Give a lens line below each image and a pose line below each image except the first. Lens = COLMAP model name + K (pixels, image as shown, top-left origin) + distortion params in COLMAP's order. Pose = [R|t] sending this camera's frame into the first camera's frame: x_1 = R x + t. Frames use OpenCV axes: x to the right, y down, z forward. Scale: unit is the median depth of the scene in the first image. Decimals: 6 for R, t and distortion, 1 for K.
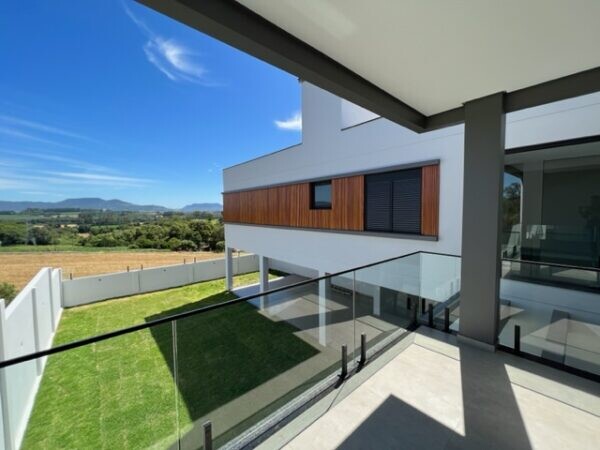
lens RADIAL K [[241.1, 0, 300.4], [0, 241.1, 224.9], [0, 0, 1]] dist [-0.003586, 0.001545]
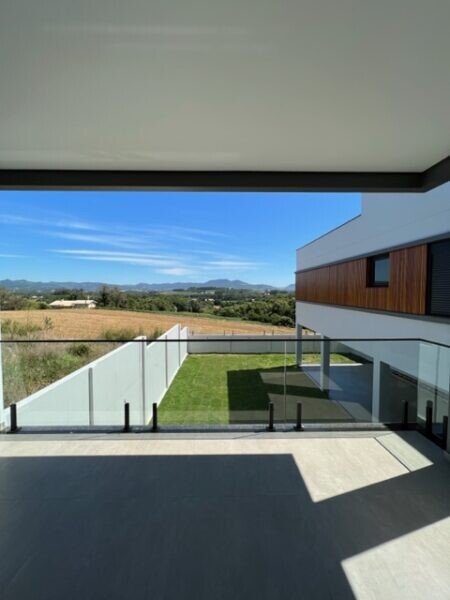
lens RADIAL K [[241.1, 0, 226.4], [0, 241.1, 301.6], [0, 0, 1]] dist [-0.003586, 0.001545]
pose [[0.766622, 0.036823, -0.641042, 0.260548], [-0.041863, 0.999096, 0.007327, 0.003176], [0.640733, 0.021219, 0.767471, -0.016405]]
